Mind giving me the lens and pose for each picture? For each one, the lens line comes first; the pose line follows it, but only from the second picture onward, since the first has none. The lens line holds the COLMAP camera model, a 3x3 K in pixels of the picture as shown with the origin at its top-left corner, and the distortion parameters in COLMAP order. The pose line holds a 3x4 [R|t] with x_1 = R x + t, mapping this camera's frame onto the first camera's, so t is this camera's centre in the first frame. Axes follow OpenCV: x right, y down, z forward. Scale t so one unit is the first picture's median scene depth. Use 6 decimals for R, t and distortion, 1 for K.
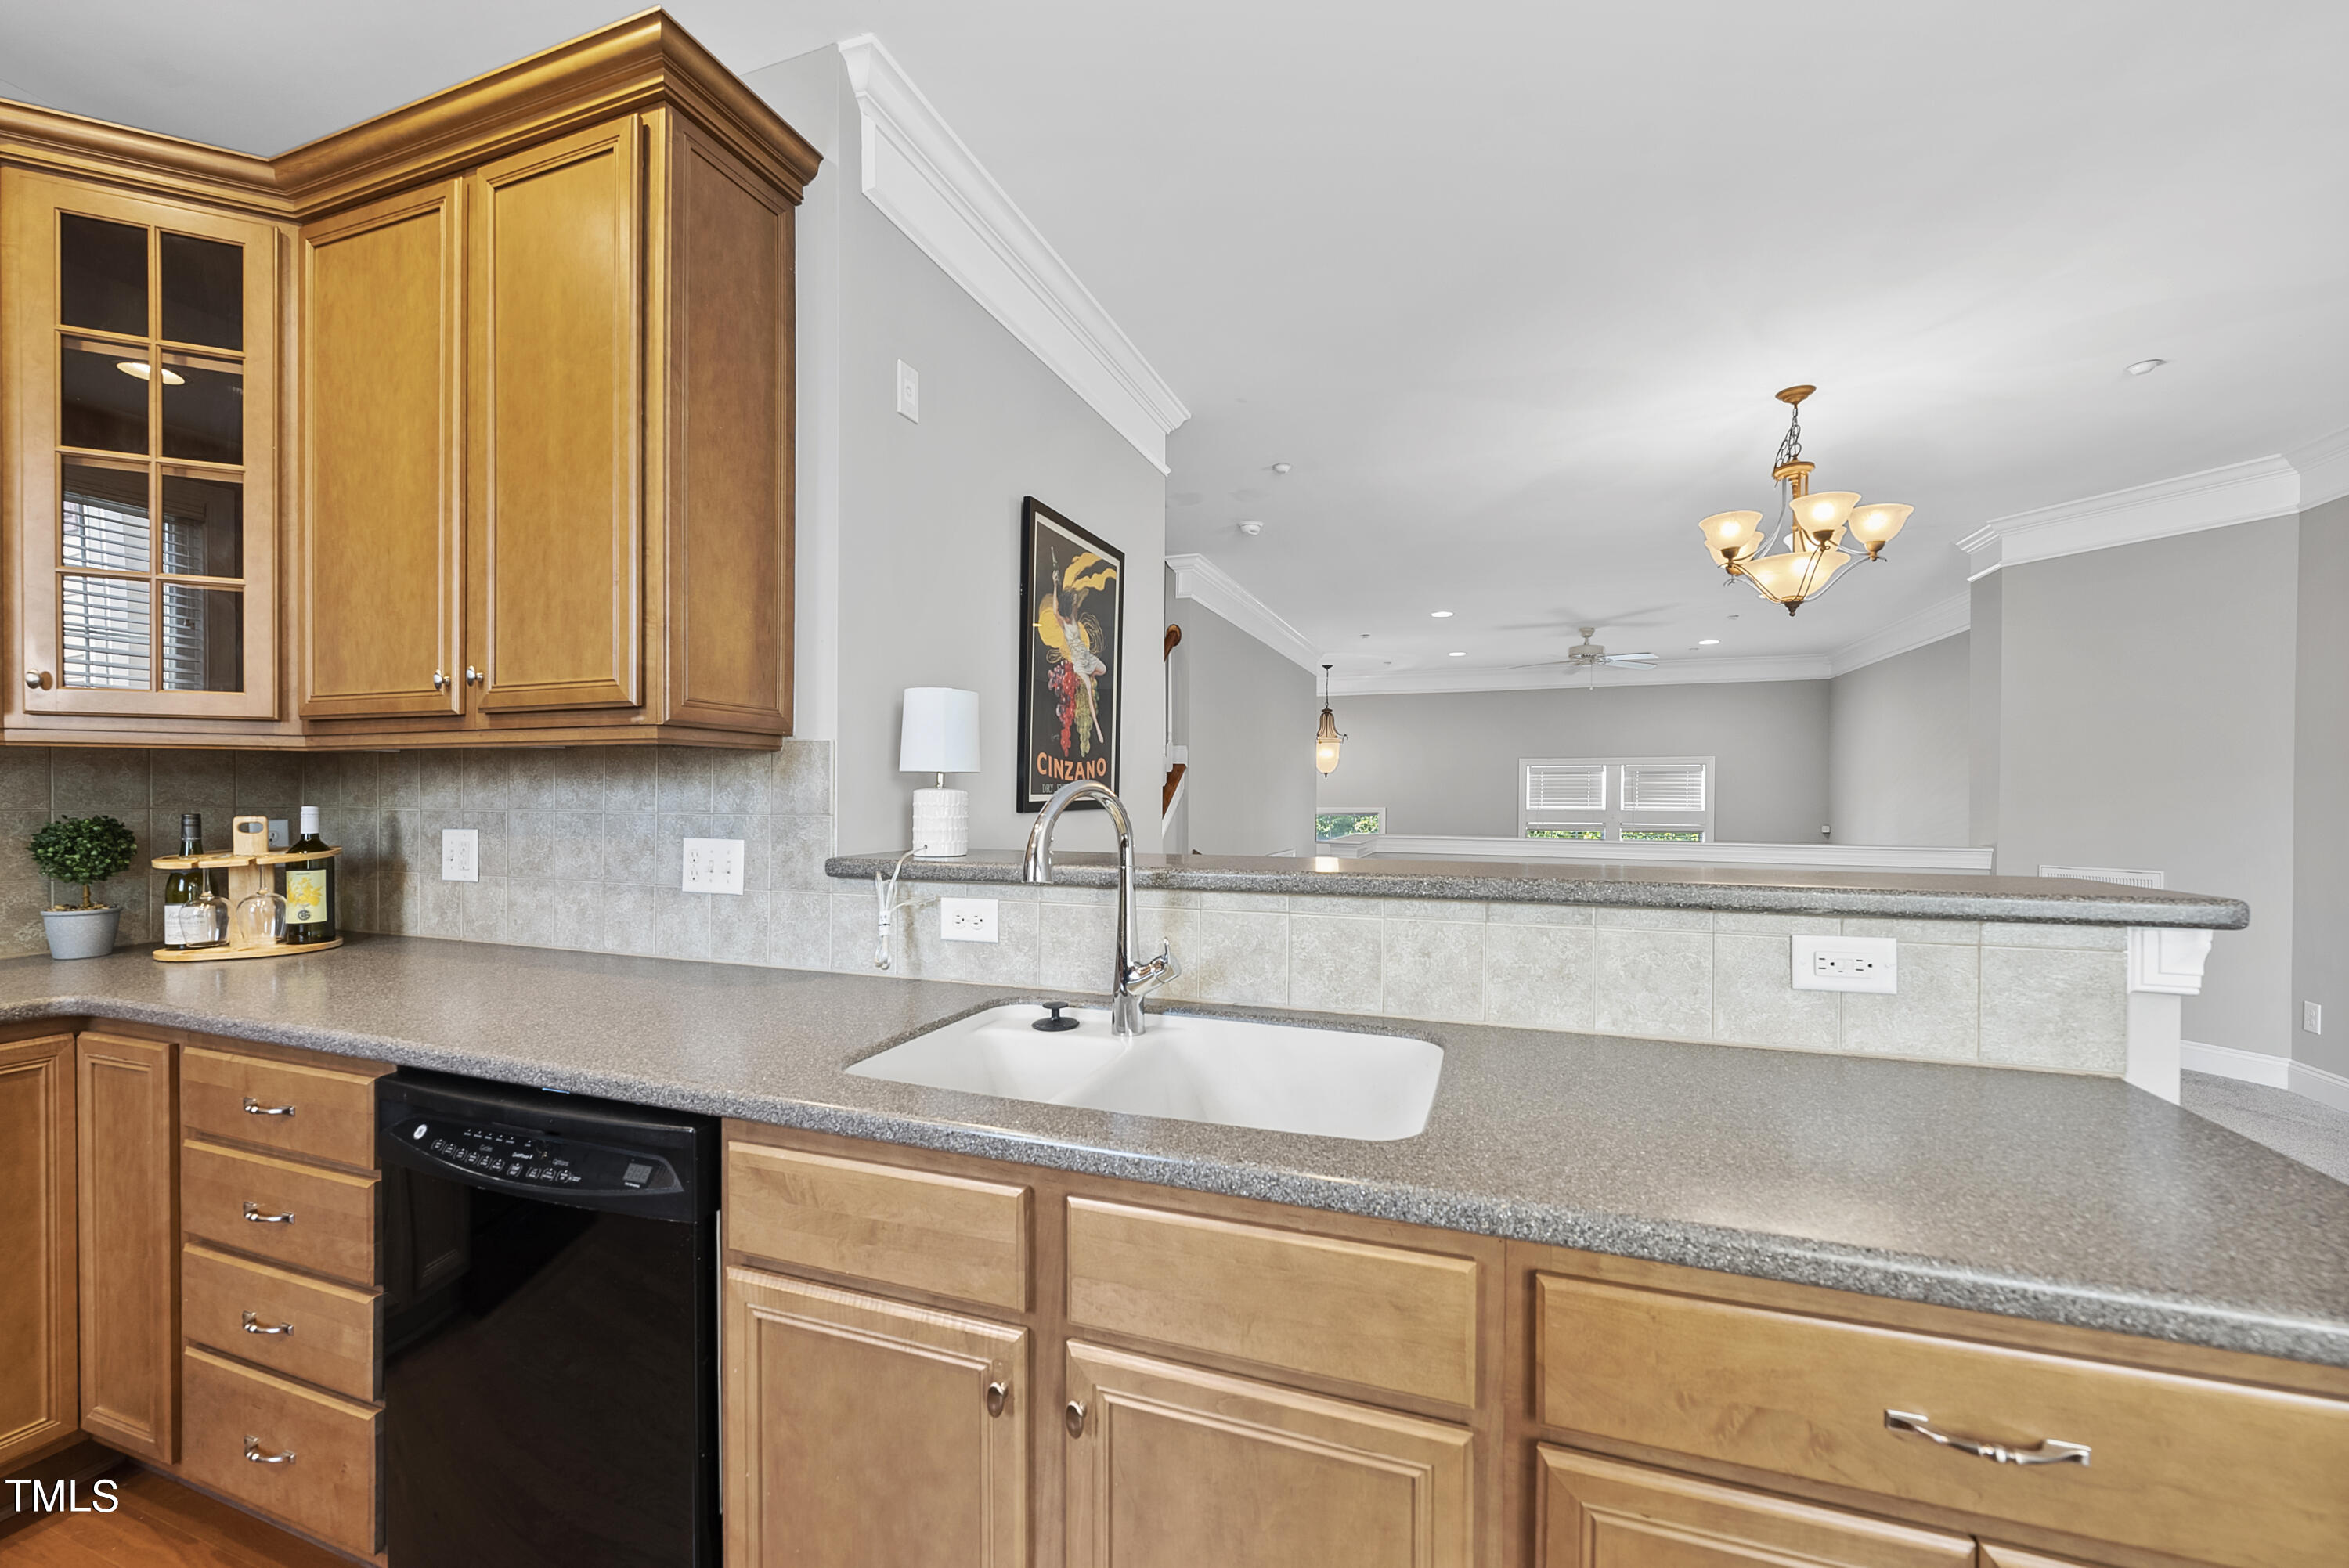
lens RADIAL K [[915.8, 0, 1166.7], [0, 915.8, 802.5], [0, 0, 1]] dist [-0.004475, 0.001118]
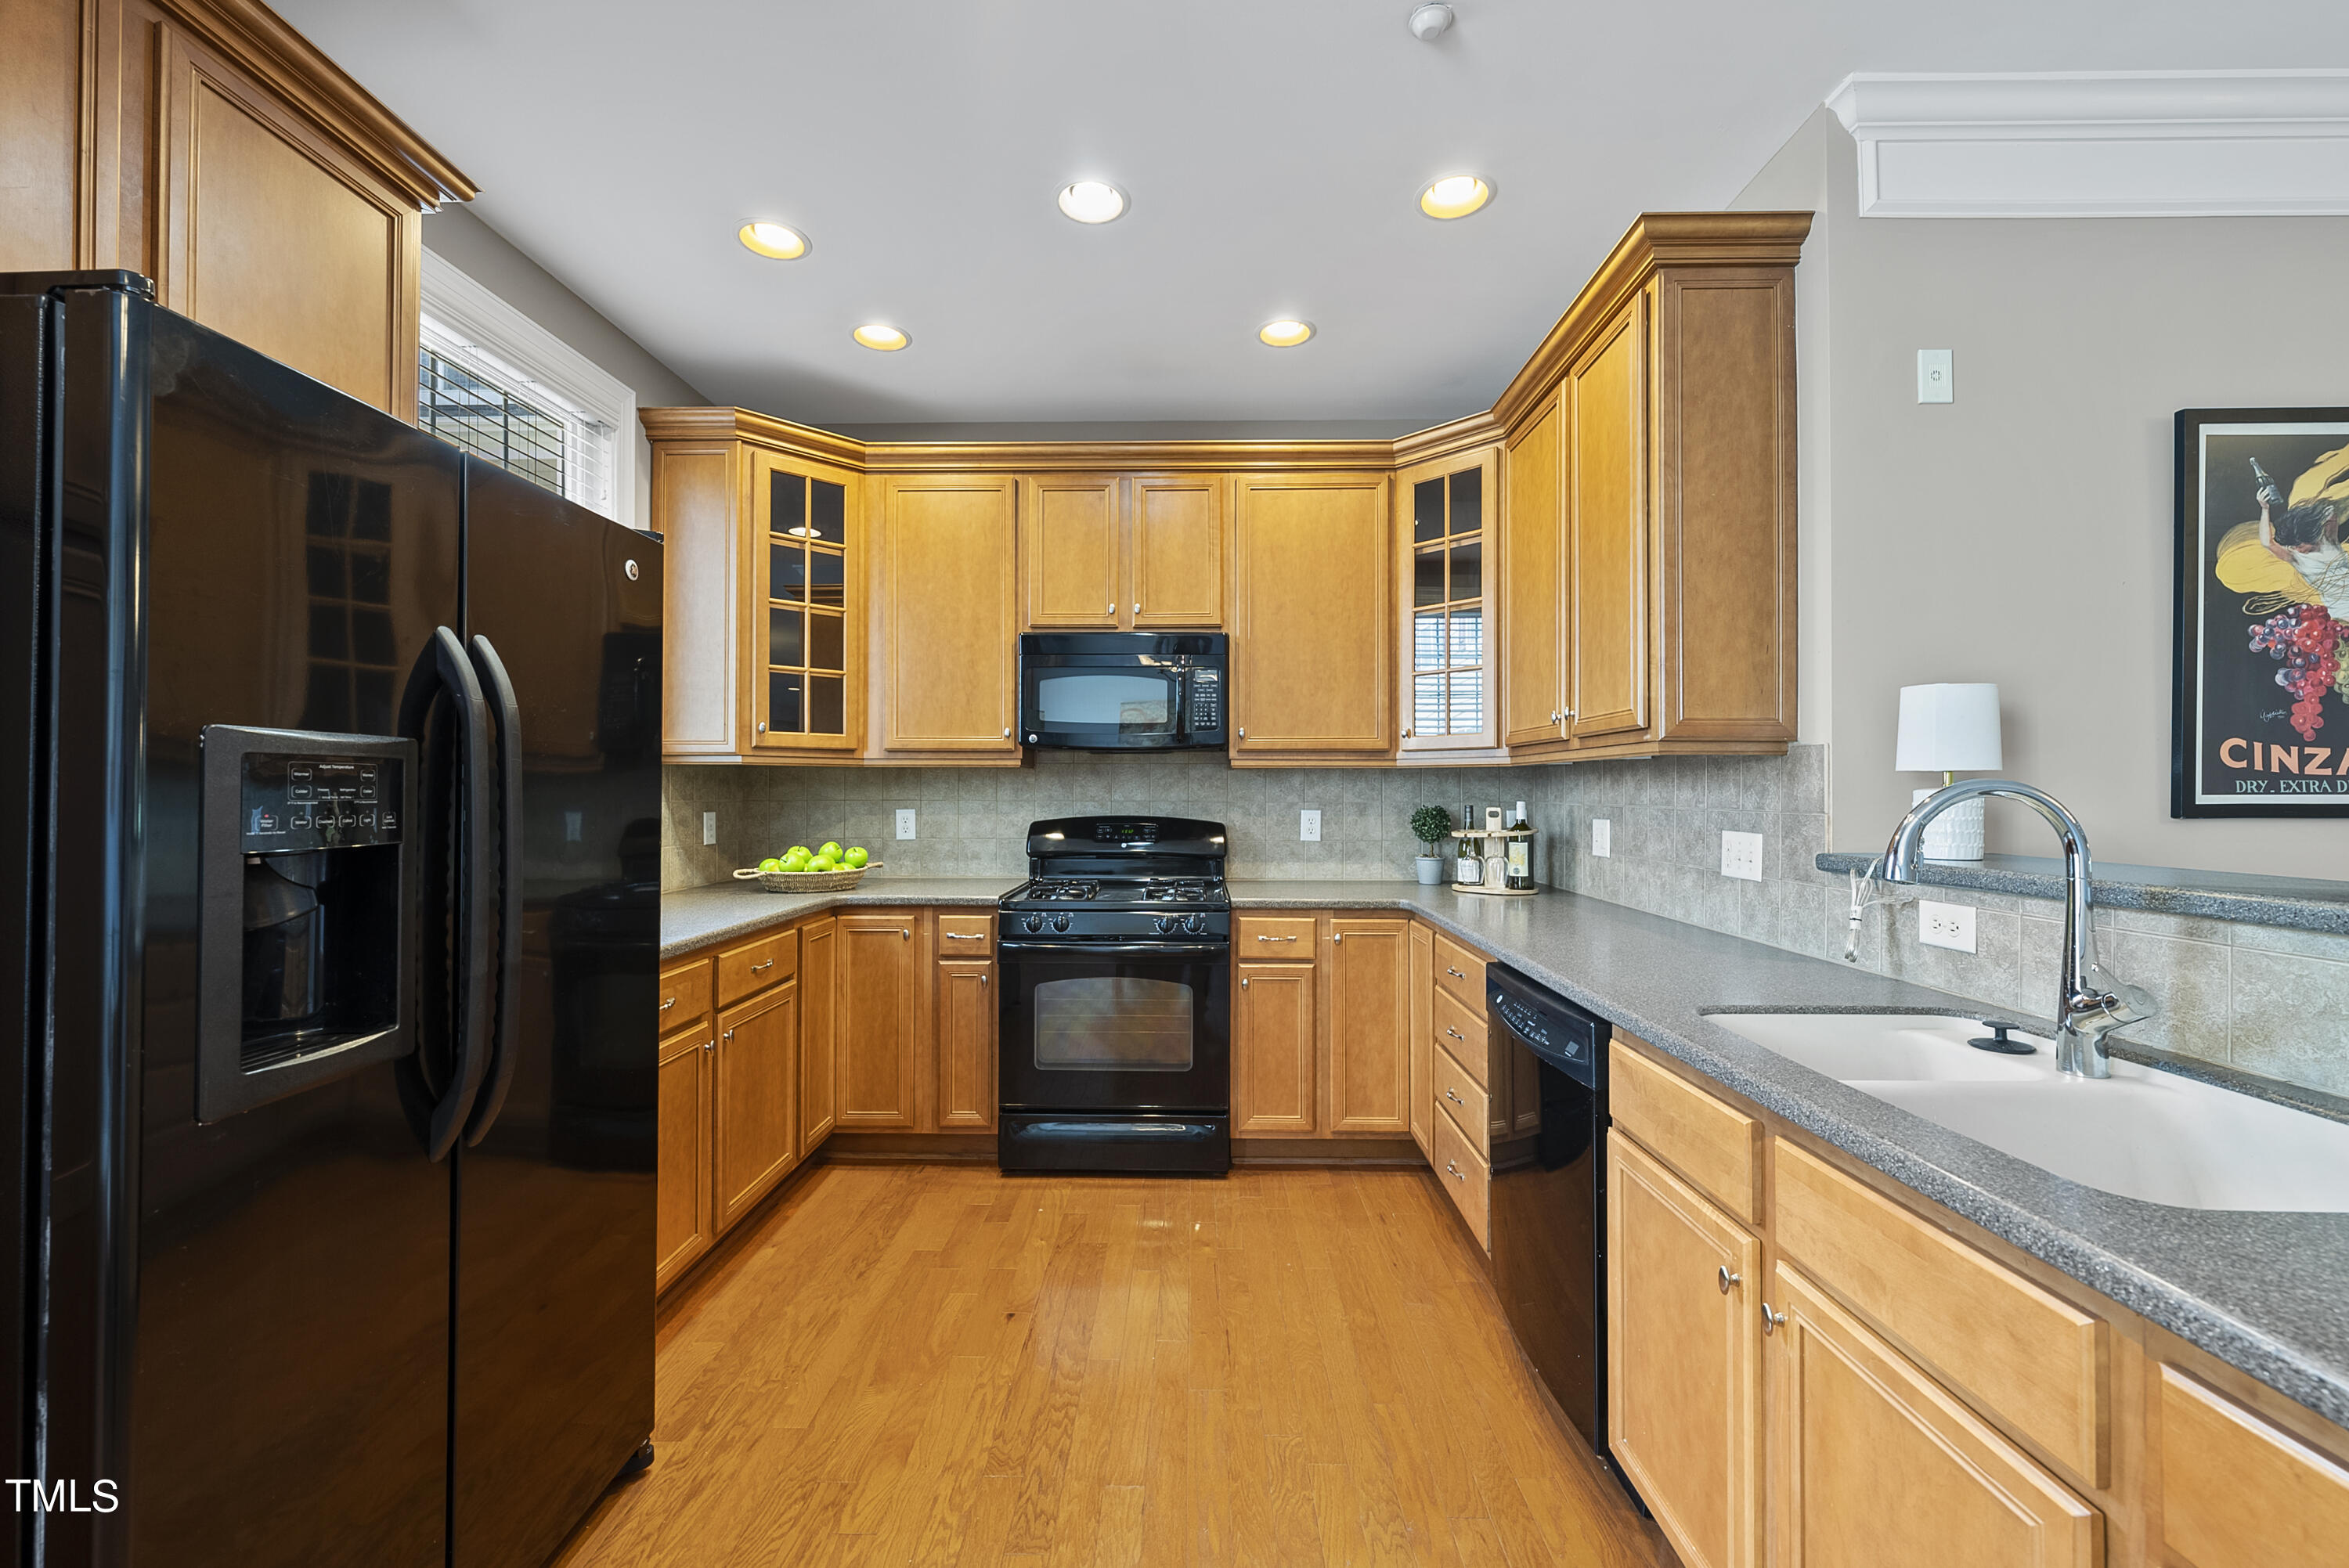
lens RADIAL K [[915.8, 0, 1182.5], [0, 915.8, 777.5], [0, 0, 1]] dist [-0.004475, 0.001118]
pose [[0.325444, -0.016446, -0.945418, 0.389850], [-0.010308, 0.999728, -0.020939, 0.001719], [0.945505, 0.016560, 0.325186, -0.057657]]
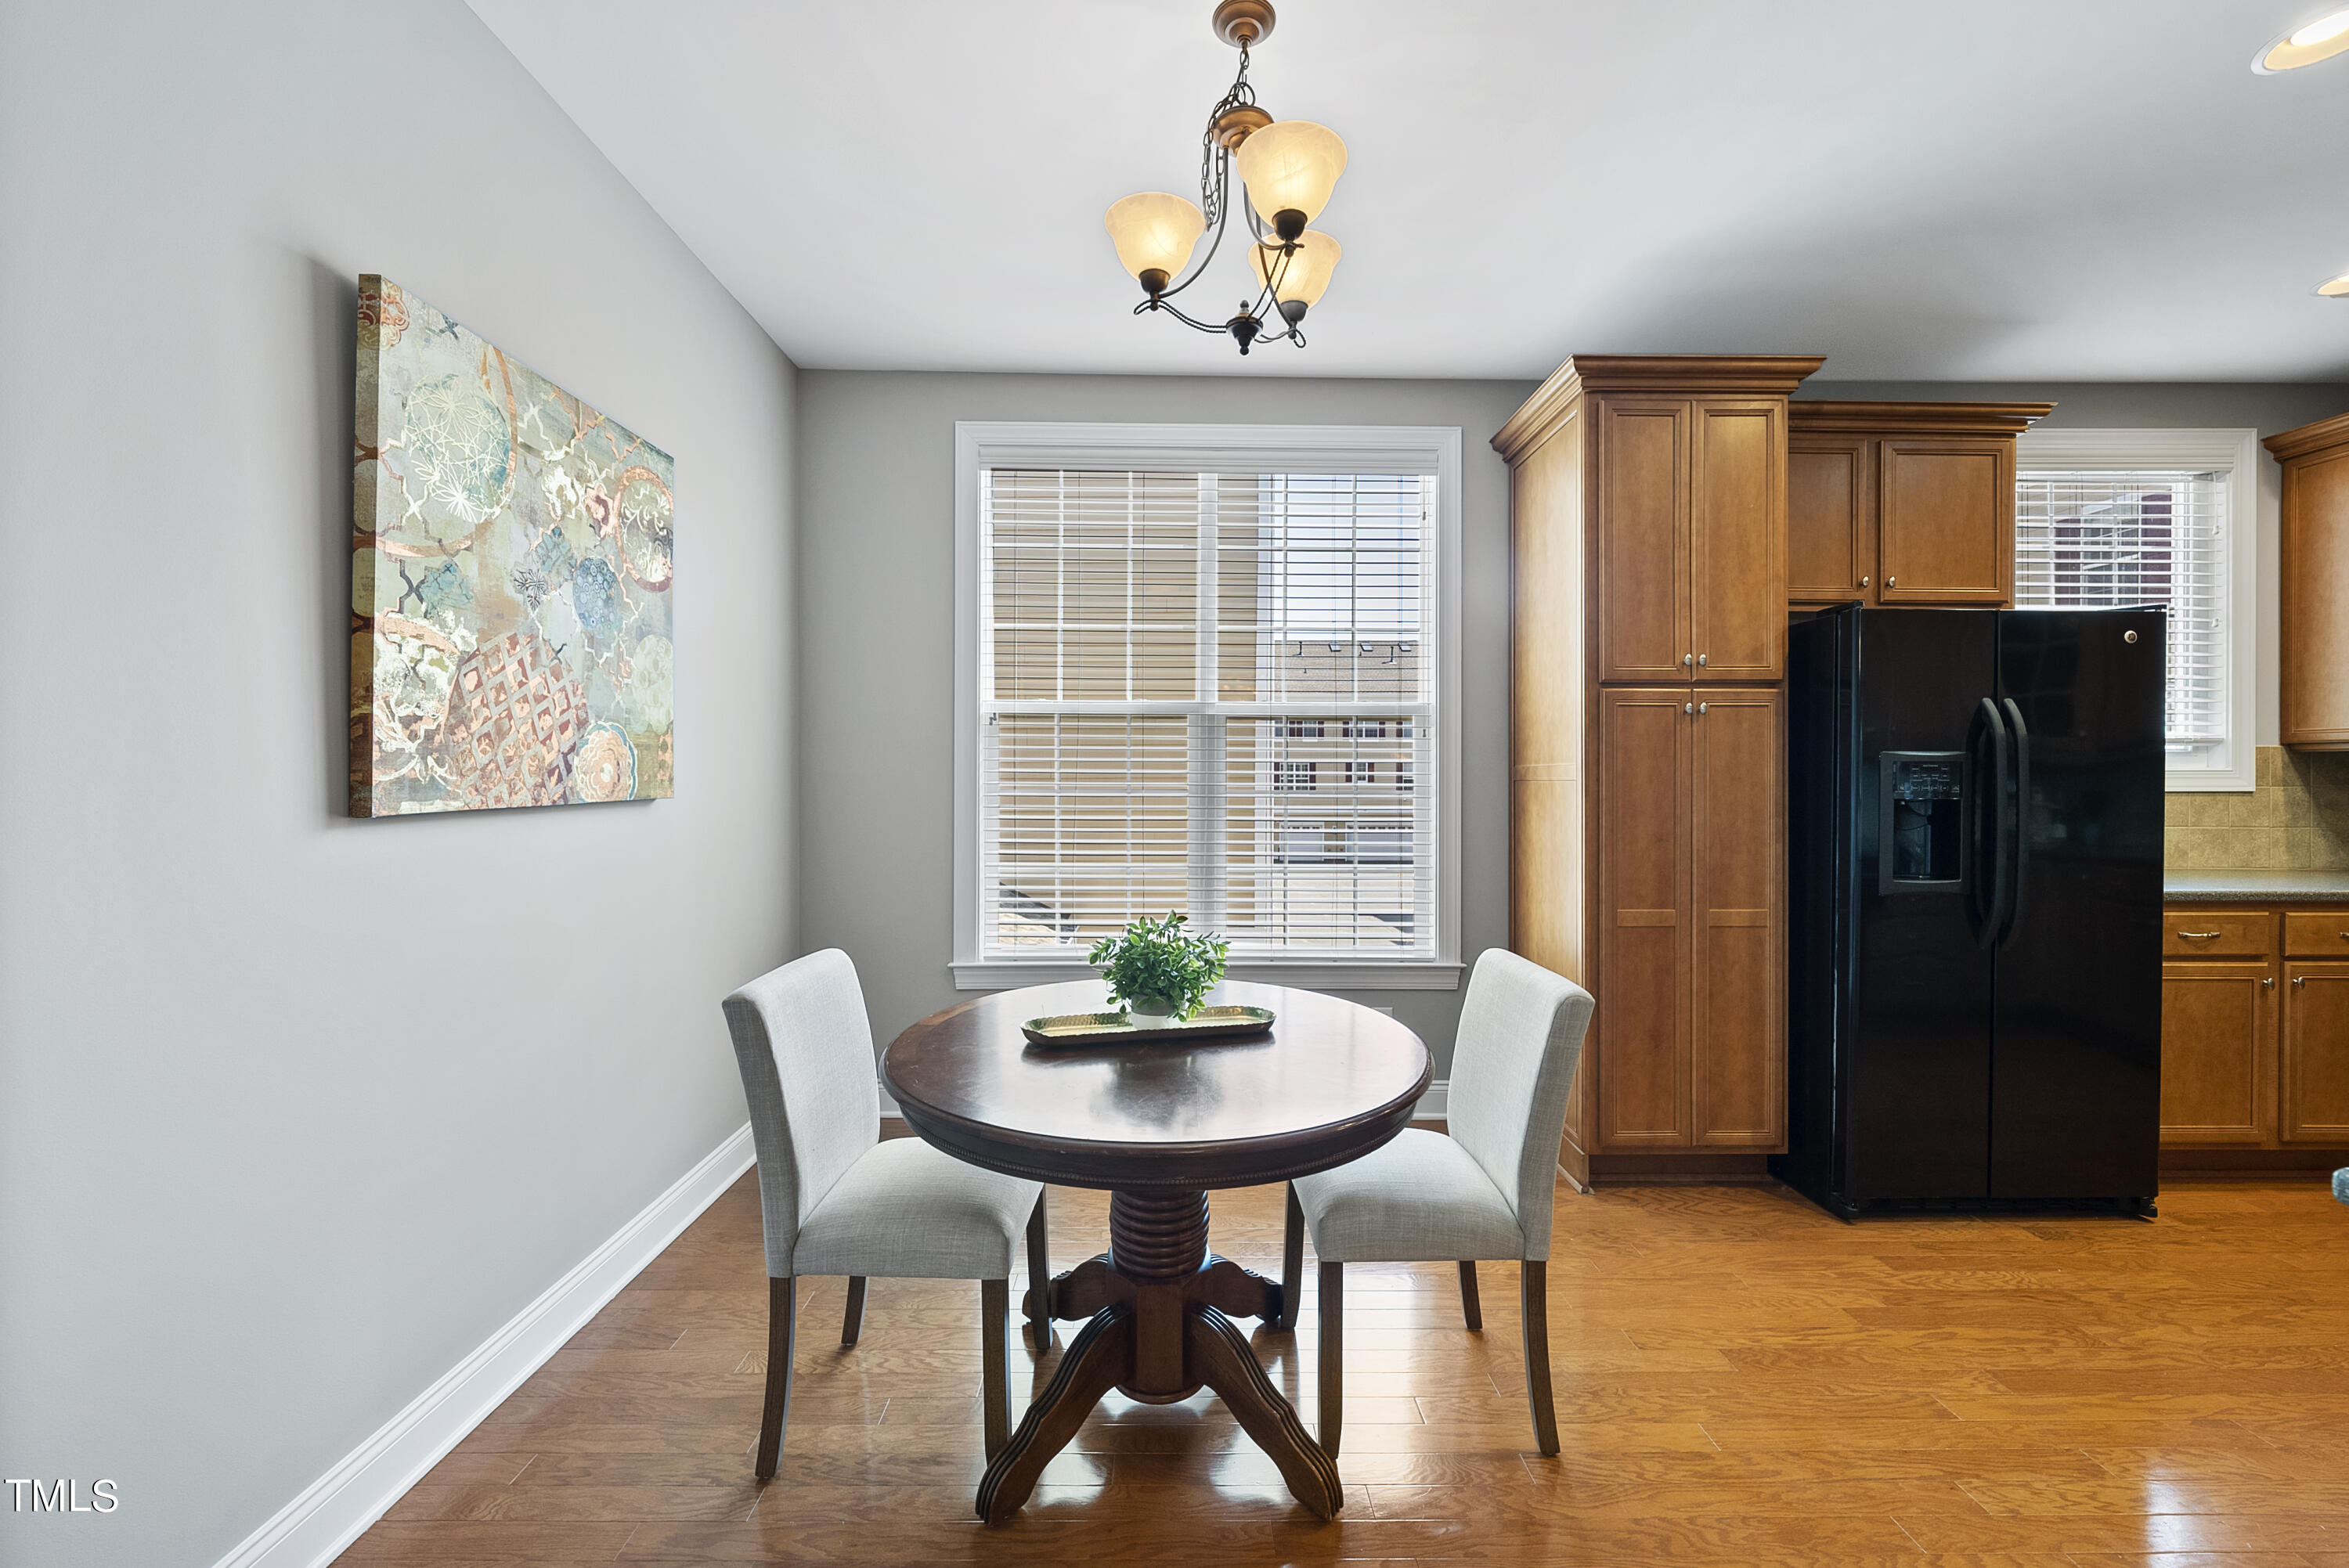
lens RADIAL K [[915.8, 0, 1142.1], [0, 915.8, 780.6], [0, 0, 1]] dist [-0.004475, 0.001118]
pose [[-0.945593, -0.002407, -0.325344, 1.280877], [-0.009604, 0.999743, 0.020516, -0.005757], [0.325212, 0.022525, -0.945373, 0.562720]]
